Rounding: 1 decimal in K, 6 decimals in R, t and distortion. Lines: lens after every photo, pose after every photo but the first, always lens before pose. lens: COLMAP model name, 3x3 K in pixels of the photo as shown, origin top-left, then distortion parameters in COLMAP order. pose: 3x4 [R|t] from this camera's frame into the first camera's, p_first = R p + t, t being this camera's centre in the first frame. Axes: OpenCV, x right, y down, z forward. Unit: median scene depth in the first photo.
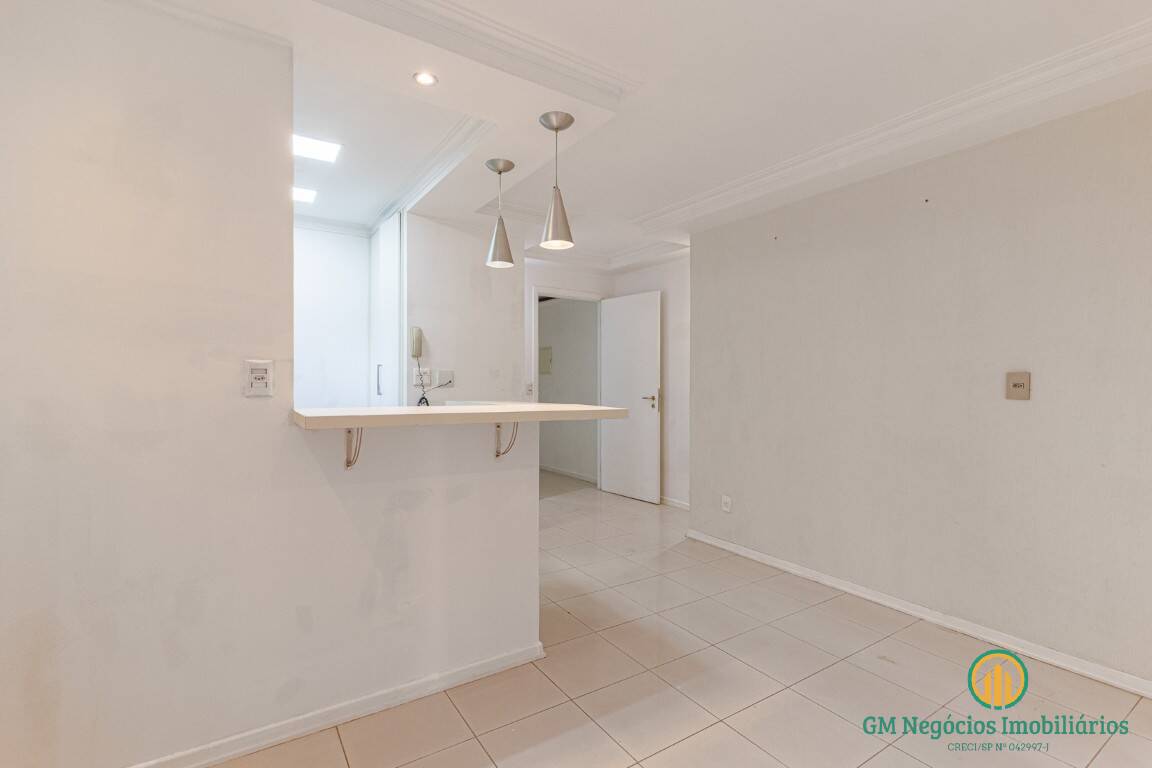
lens RADIAL K [[532.1, 0, 567.3], [0, 532.1, 383.2], [0, 0, 1]] dist [0.008801, -0.004727]
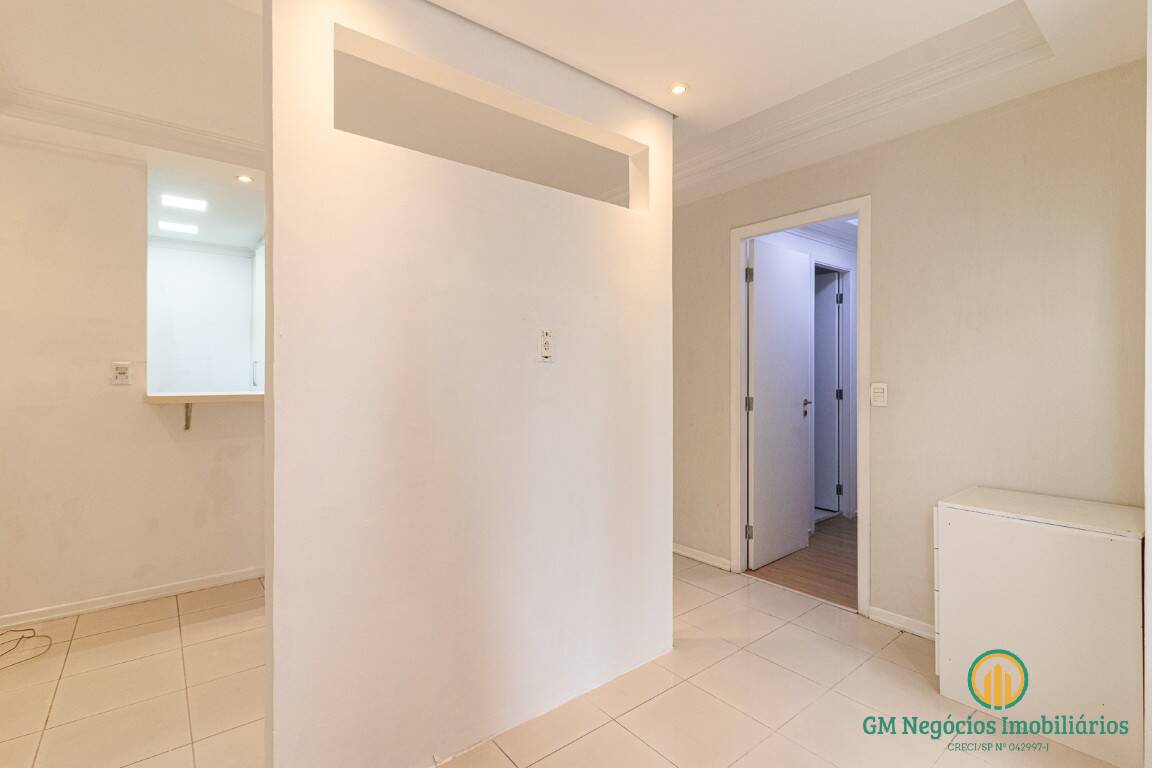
lens RADIAL K [[532.1, 0, 573.6], [0, 532.1, 376.8], [0, 0, 1]] dist [0.008801, -0.004727]
pose [[0.993972, 0.000412, 0.109634, 0.574540], [0.000298, 0.999979, -0.006455, 0.011707], [-0.109634, 0.006448, 0.993951, -0.716999]]
